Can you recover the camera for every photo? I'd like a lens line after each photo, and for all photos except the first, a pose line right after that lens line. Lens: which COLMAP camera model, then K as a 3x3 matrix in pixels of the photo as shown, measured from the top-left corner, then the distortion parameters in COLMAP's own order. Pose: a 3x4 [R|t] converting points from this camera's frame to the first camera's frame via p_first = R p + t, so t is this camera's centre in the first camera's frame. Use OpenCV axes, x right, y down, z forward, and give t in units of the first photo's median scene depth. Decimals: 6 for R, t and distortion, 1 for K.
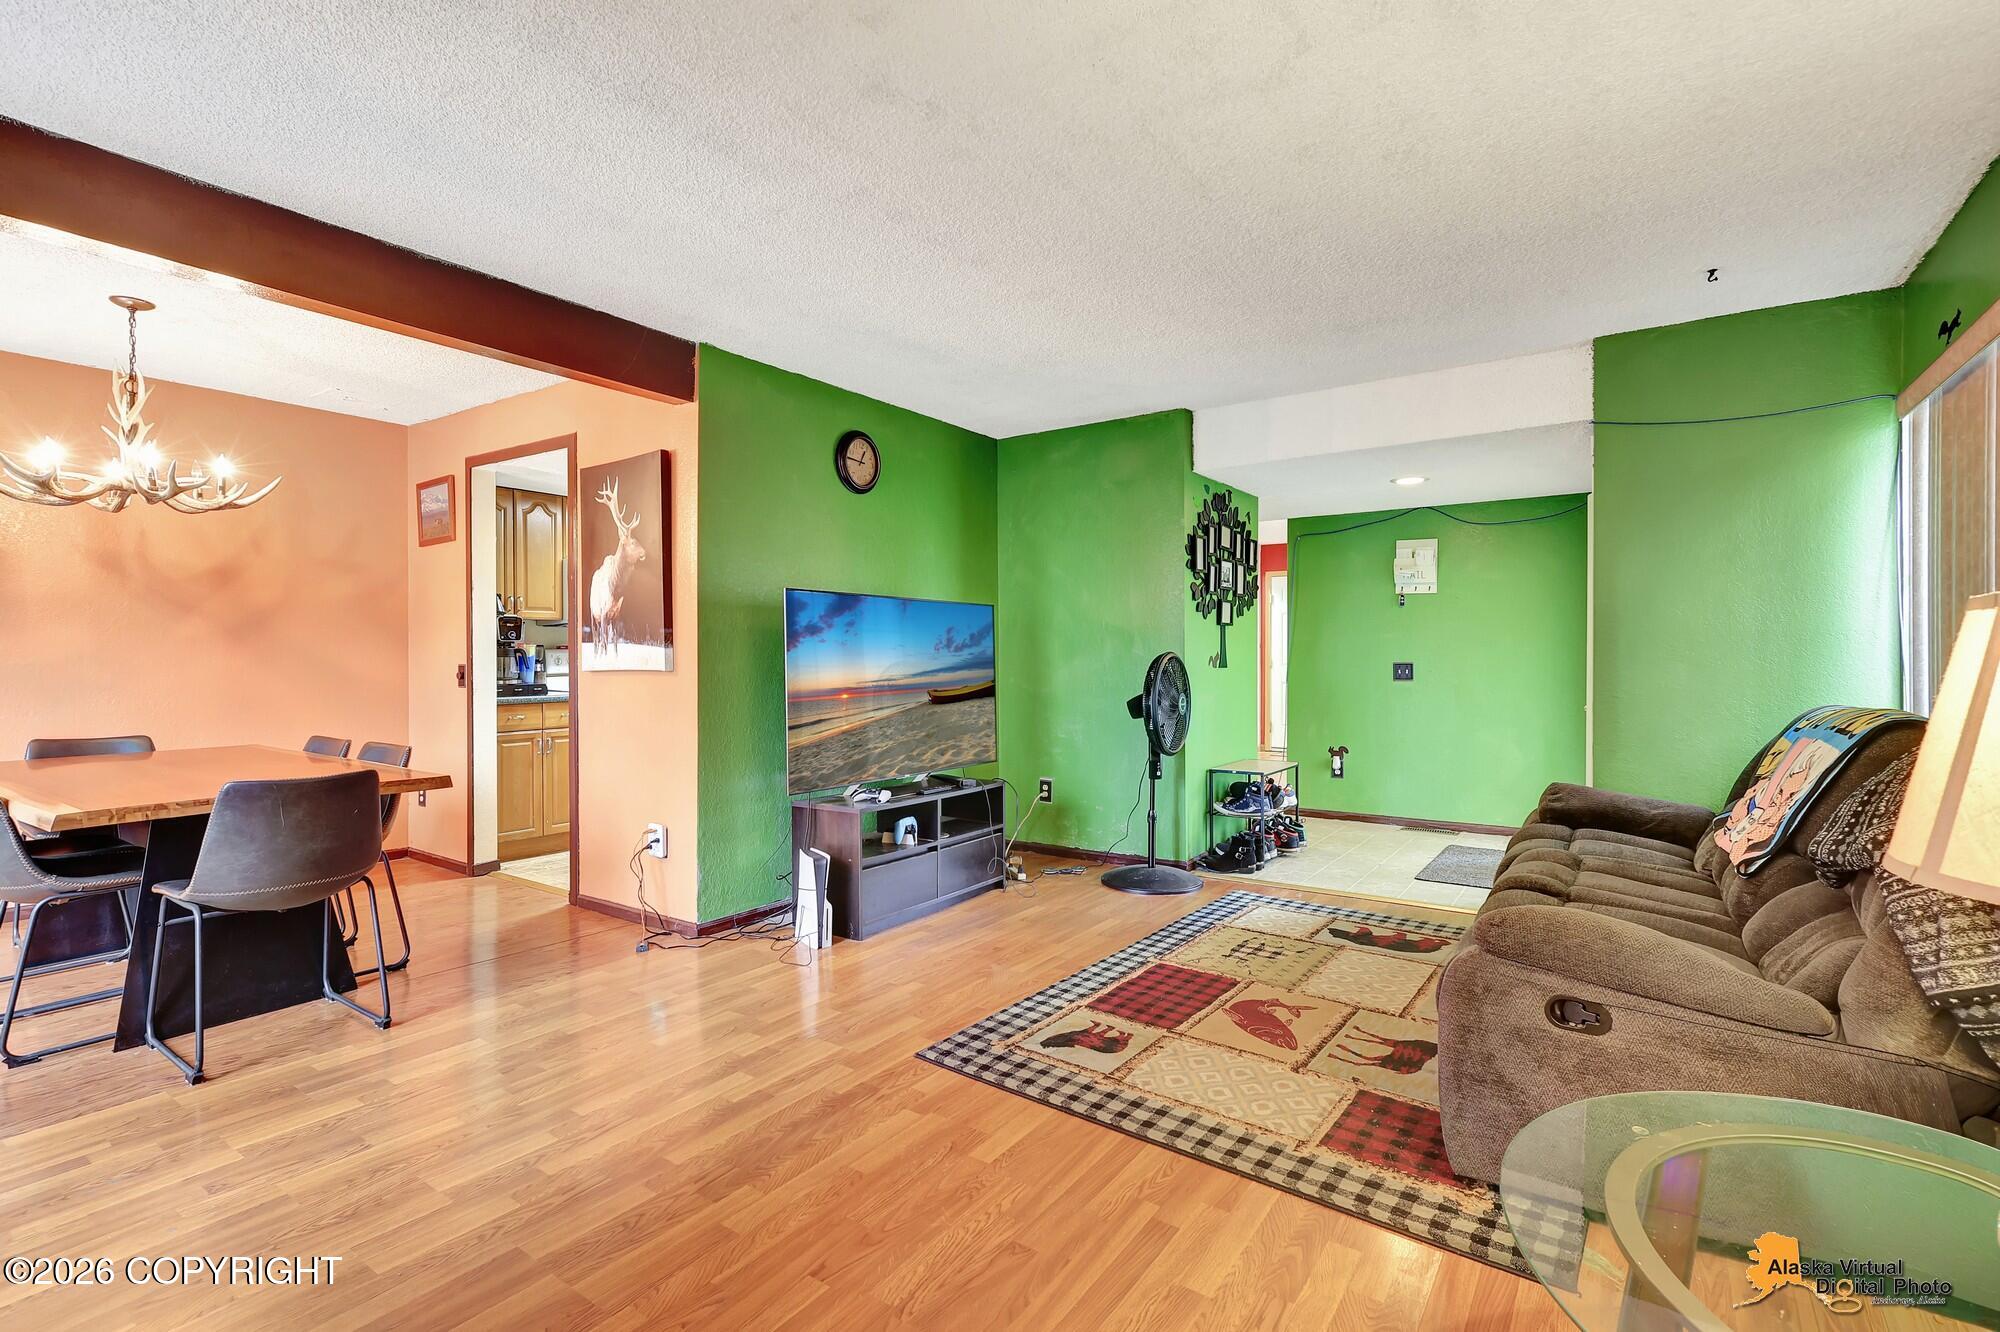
lens RADIAL K [[932.7, 0, 976.0], [0, 932.7, 654.2], [0, 0, 1]] dist [-0.000606, 0.002724]
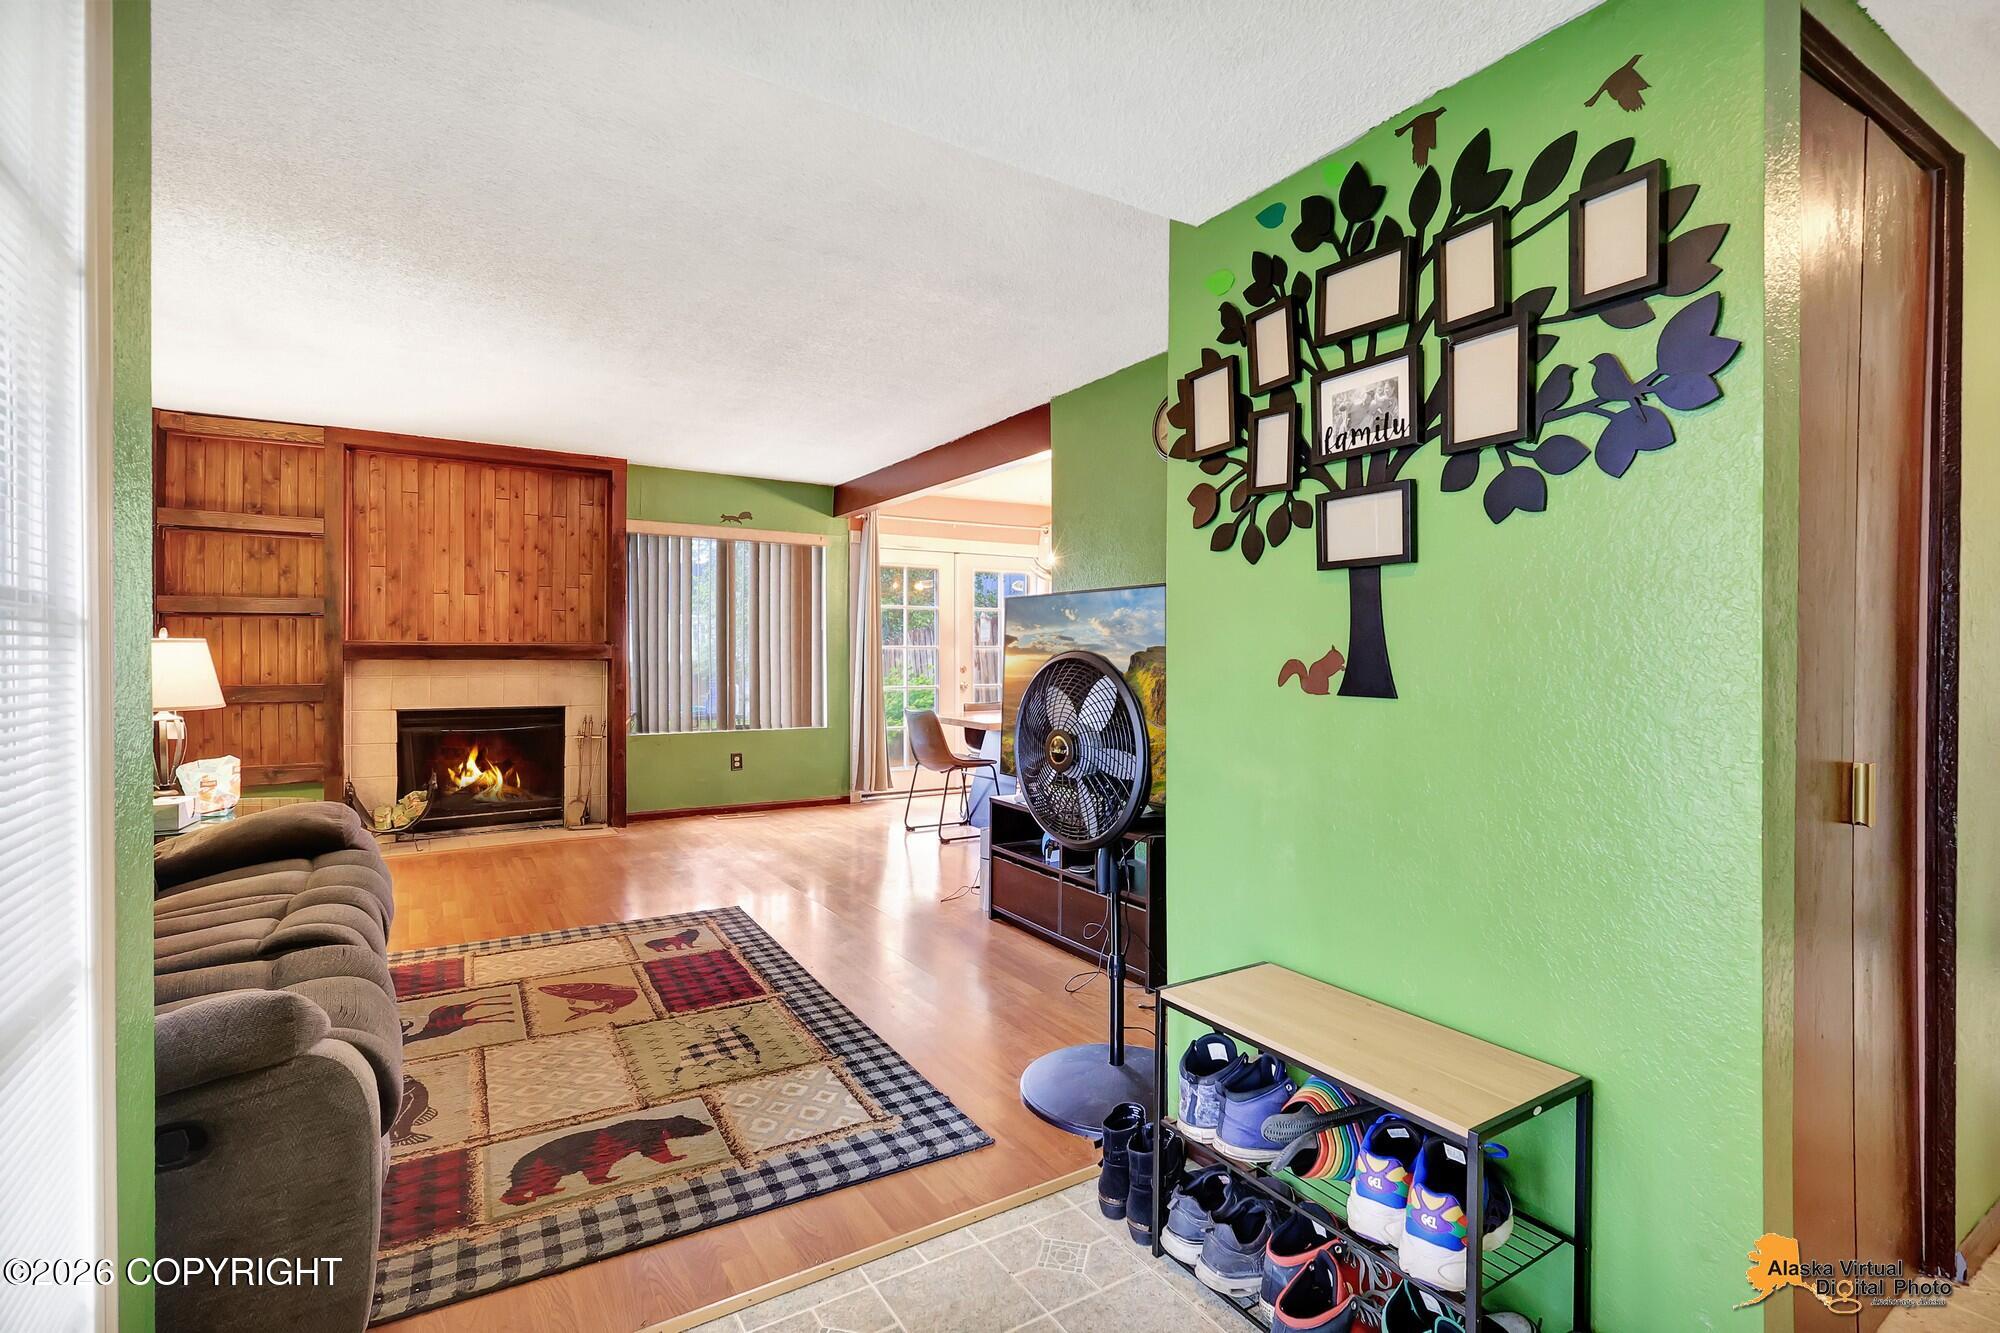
lens RADIAL K [[932.7, 0, 1012.2], [0, 932.7, 652.9], [0, 0, 1]] dist [-0.000606, 0.002724]
pose [[-0.372201, 0.002192, -0.928149, 0.929058], [0.002561, 0.999996, 0.001335, -0.001484], [0.928148, -0.001880, -0.372205, 1.526342]]
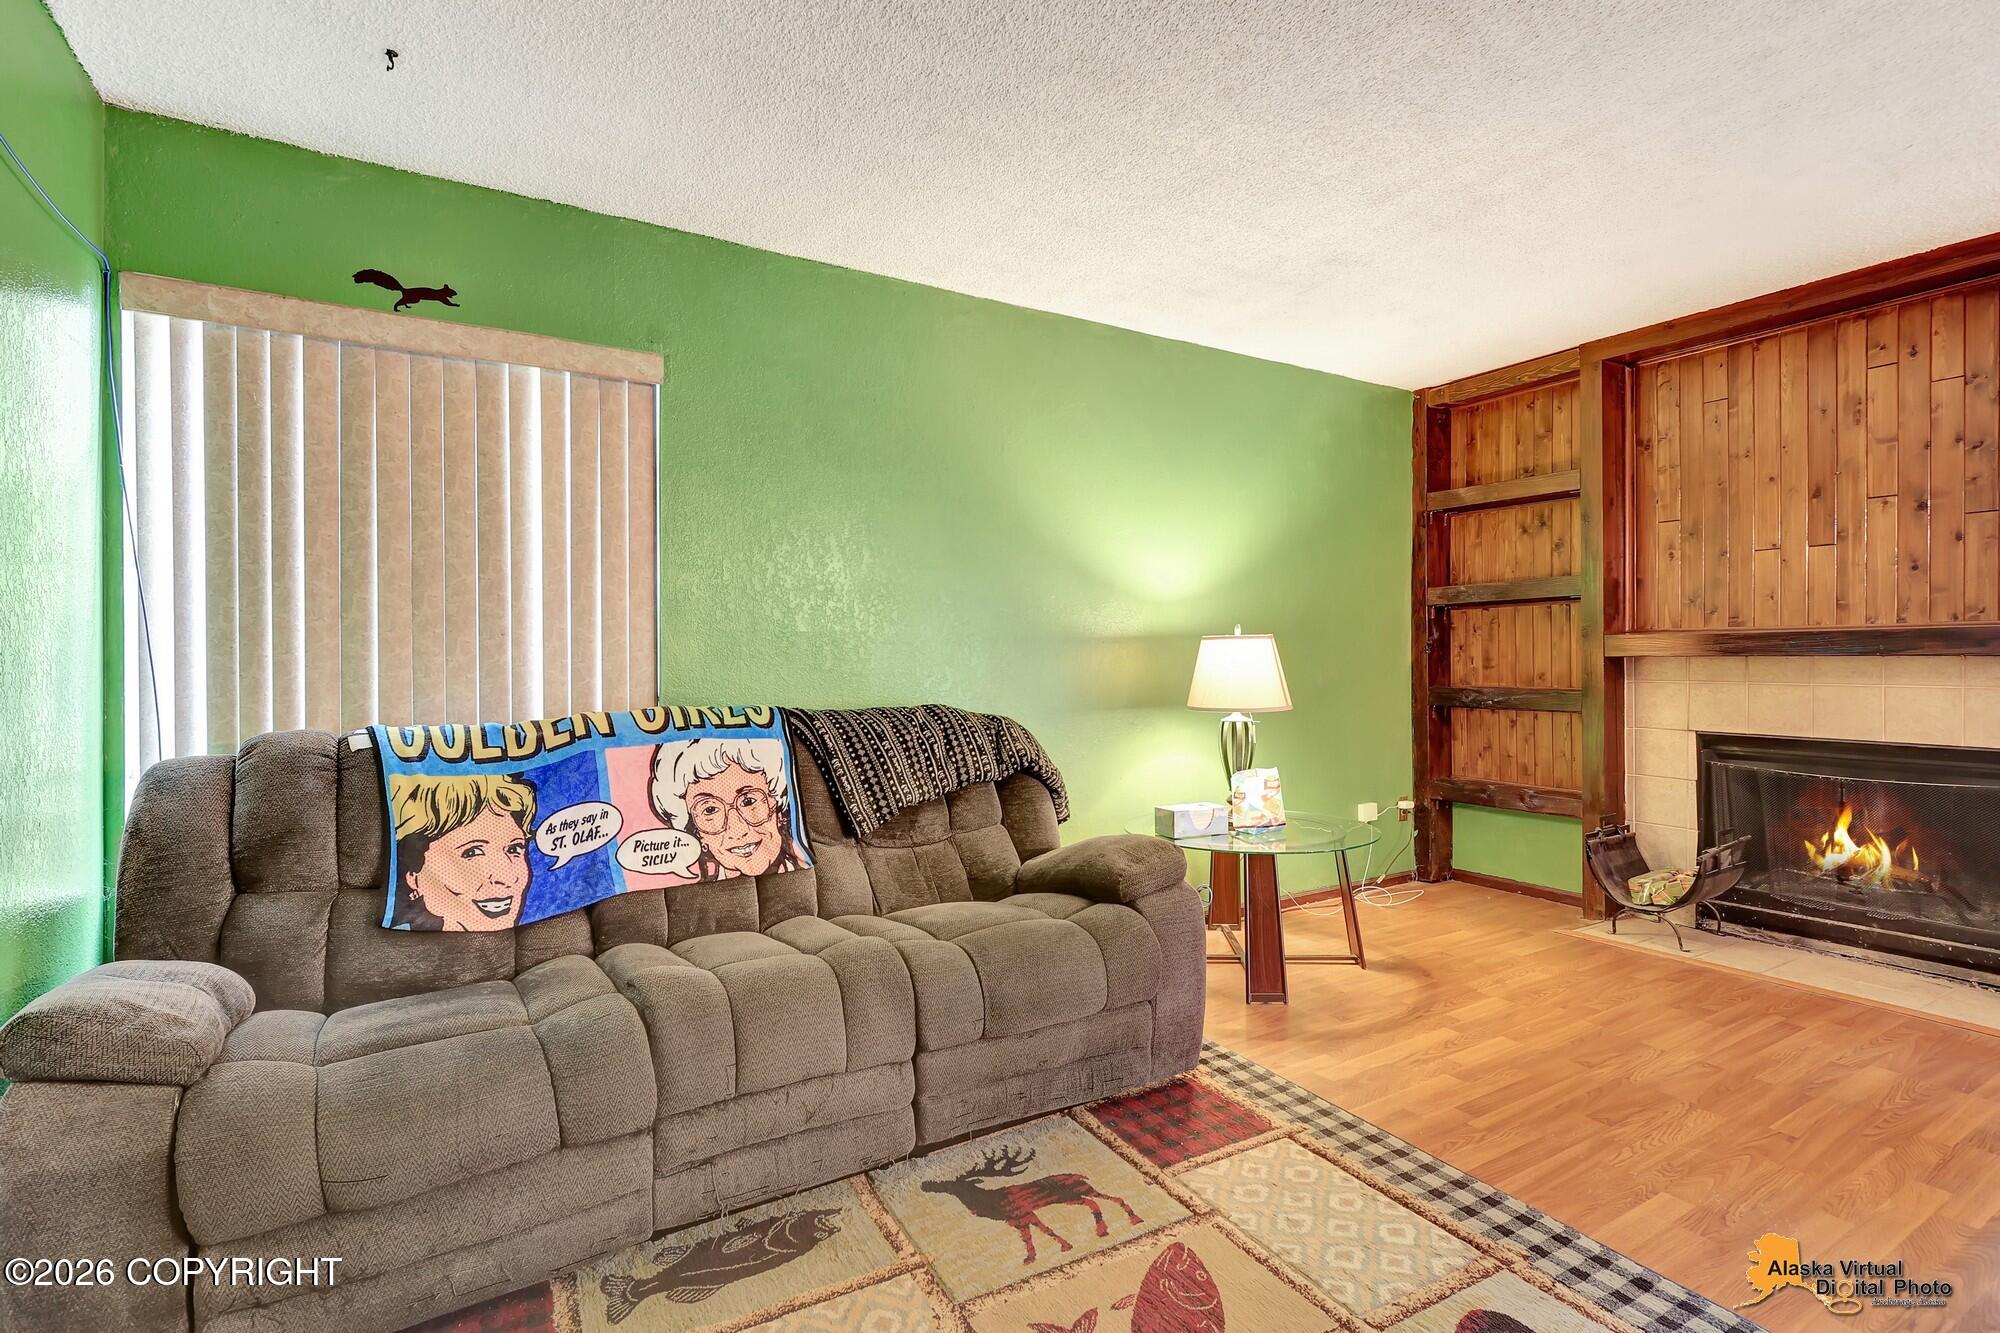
lens RADIAL K [[932.7, 0, 979.7], [0, 932.7, 661.5], [0, 0, 1]] dist [-0.000606, 0.002724]
pose [[-0.912932, 0.007639, 0.408041, 0.149671], [0.009198, 0.999956, 0.001859, 0.005941], [-0.408009, 0.005450, -0.912962, 1.266938]]
